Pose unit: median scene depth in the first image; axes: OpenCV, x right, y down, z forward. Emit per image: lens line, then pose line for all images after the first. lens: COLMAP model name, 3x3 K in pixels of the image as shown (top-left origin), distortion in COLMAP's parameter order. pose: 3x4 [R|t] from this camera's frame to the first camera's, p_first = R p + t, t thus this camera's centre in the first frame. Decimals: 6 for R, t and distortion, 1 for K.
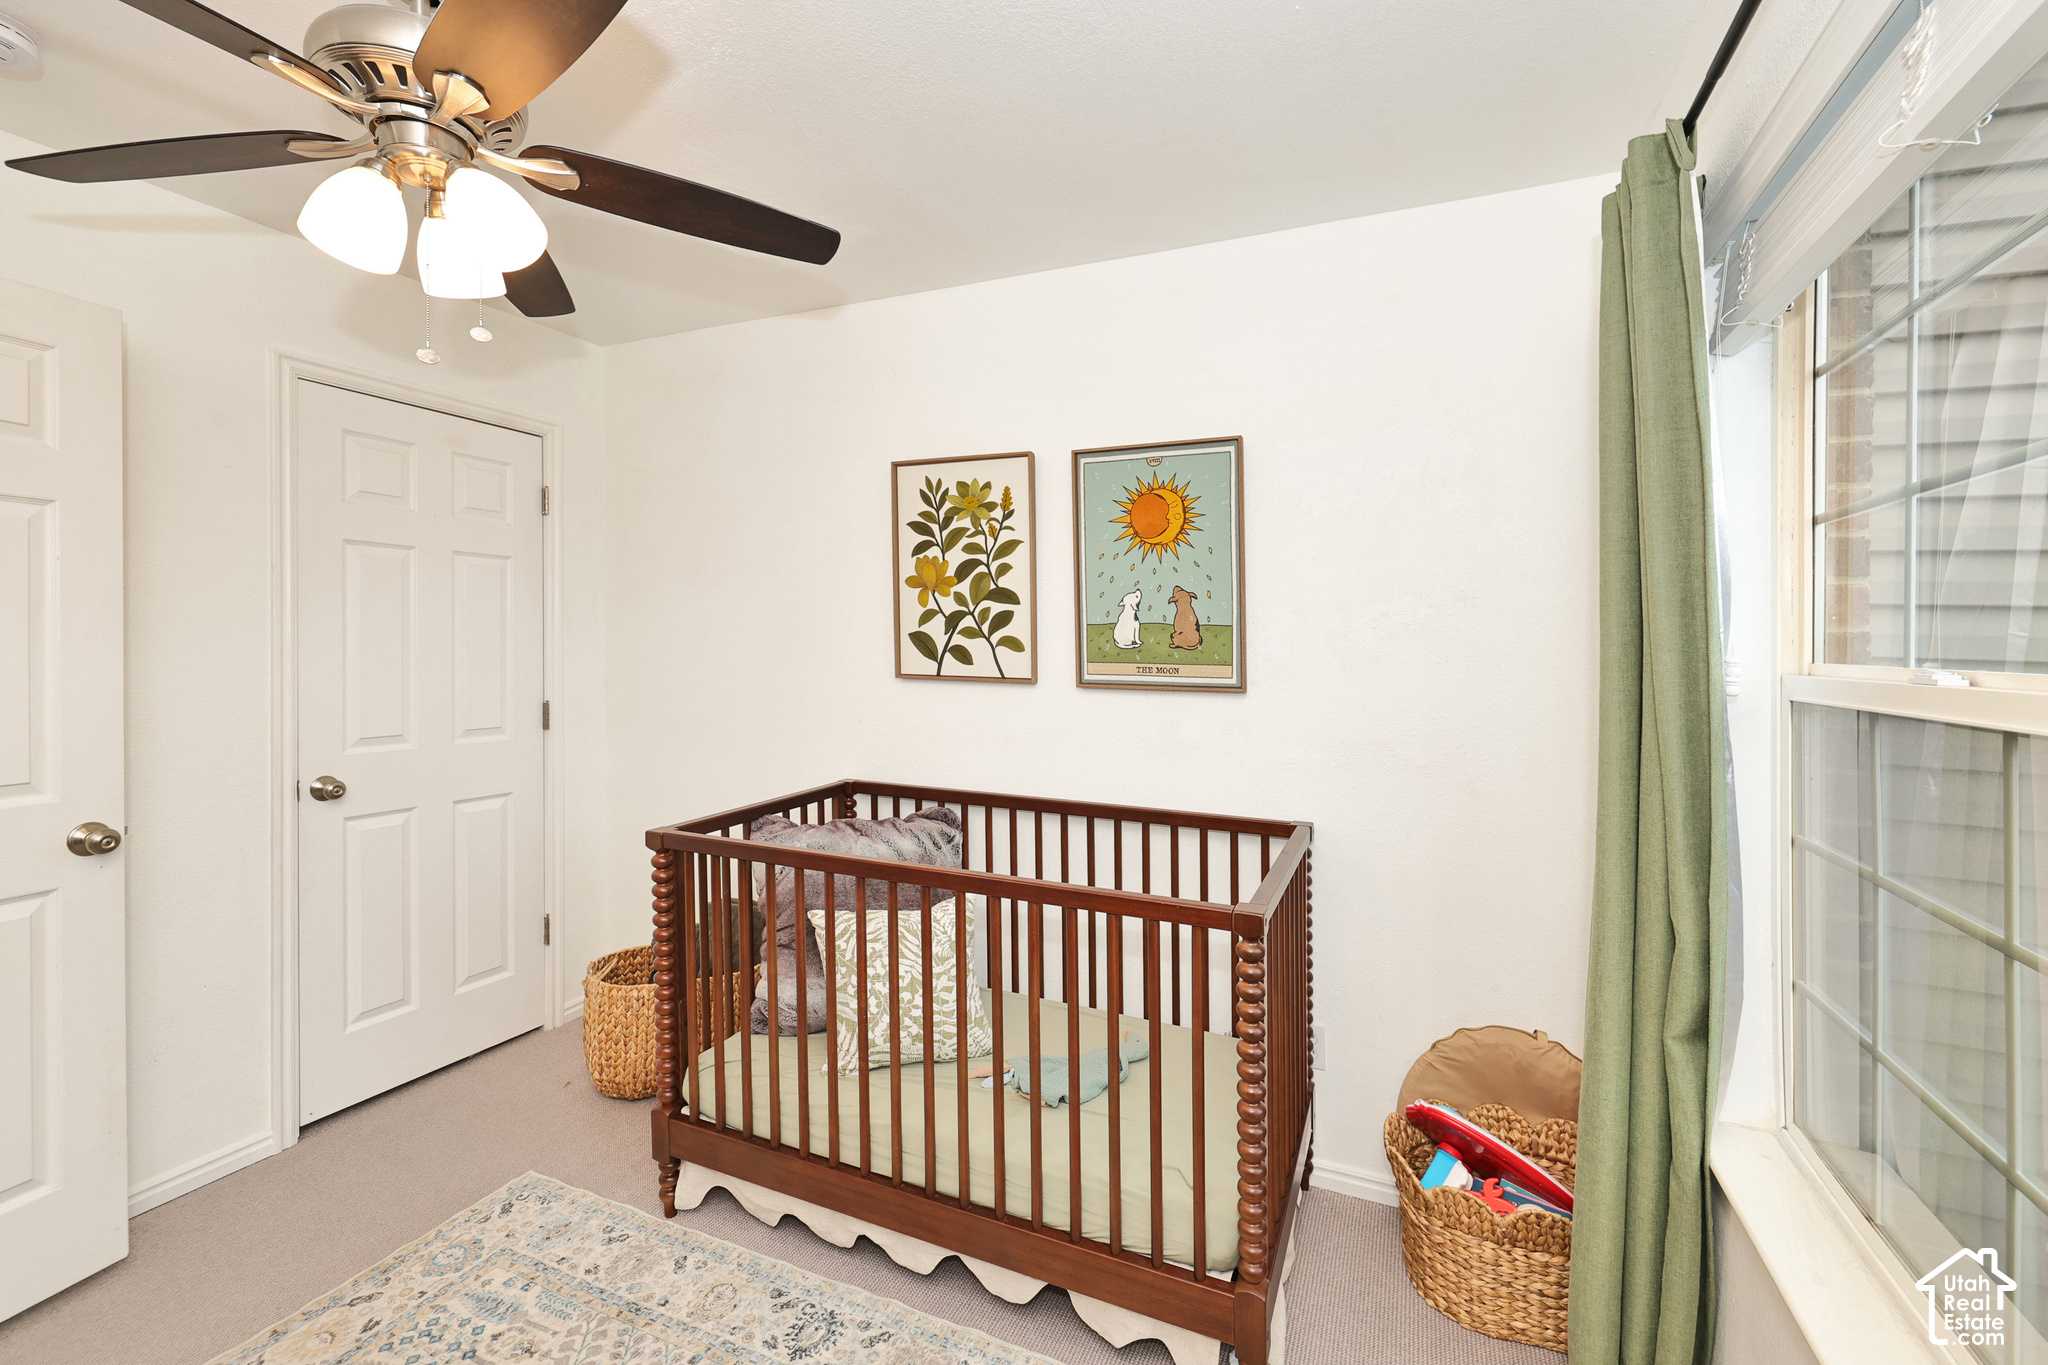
lens RADIAL K [[857.6, 0, 1022.3], [0, 857.6, 670.1], [0, 0, 1]] dist [0.002329, 0.000012]
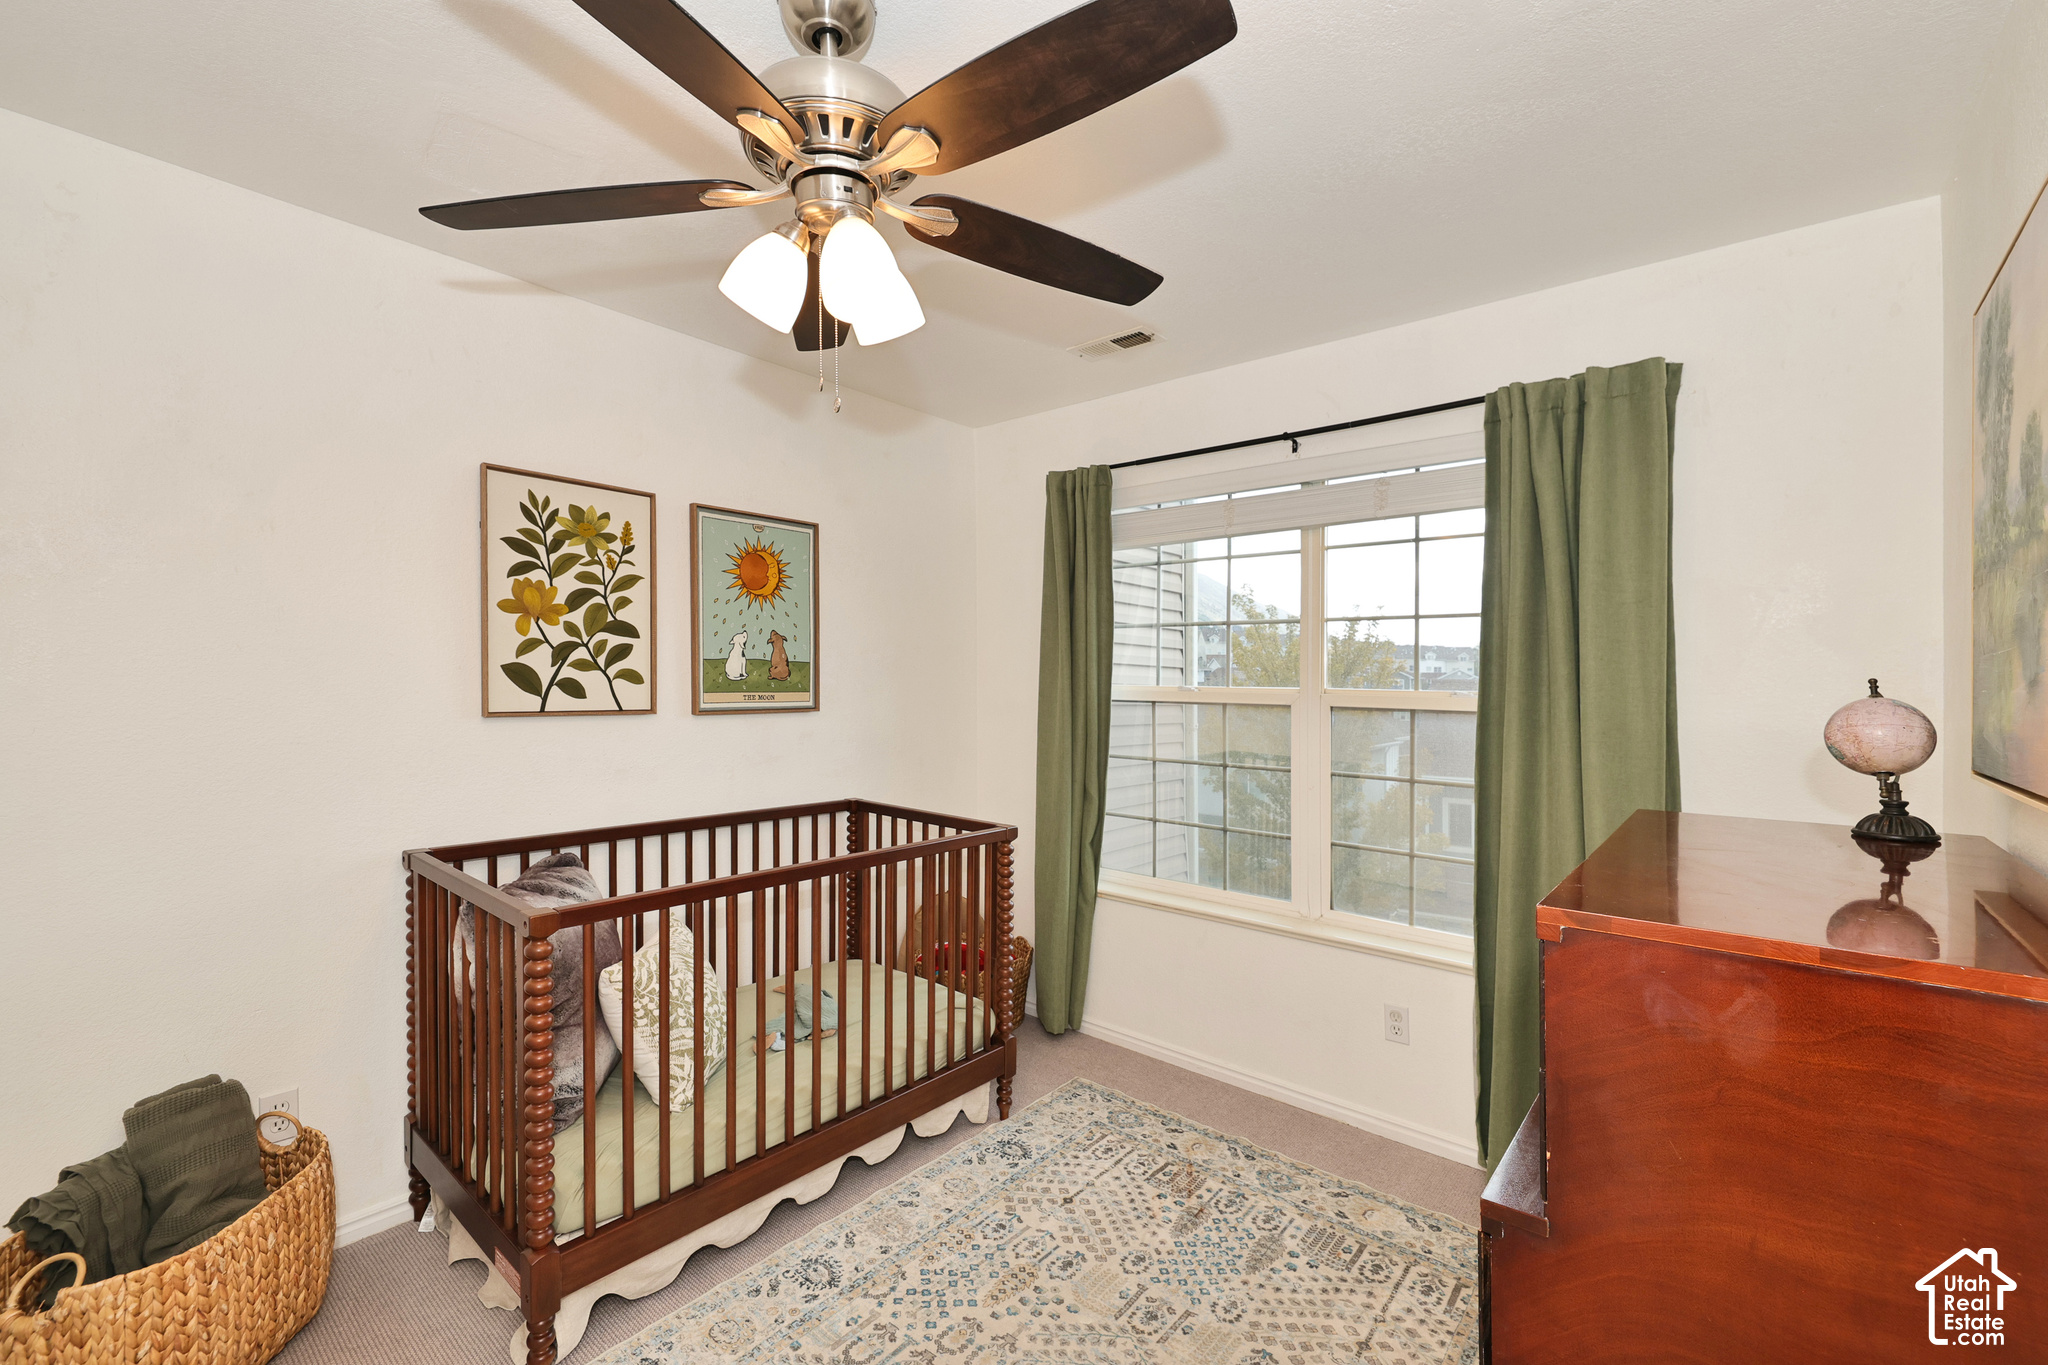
lens RADIAL K [[868.8, 0, 1029.1], [0, 868.8, 672.8], [0, 0, 1]] dist [0.002897, -0.000034]
pose [[0.281983, -0.012847, 0.959333, -0.861169], [0.005936, 0.999915, 0.011646, -0.043621], [-0.959401, 0.002410, 0.282035, 0.251498]]
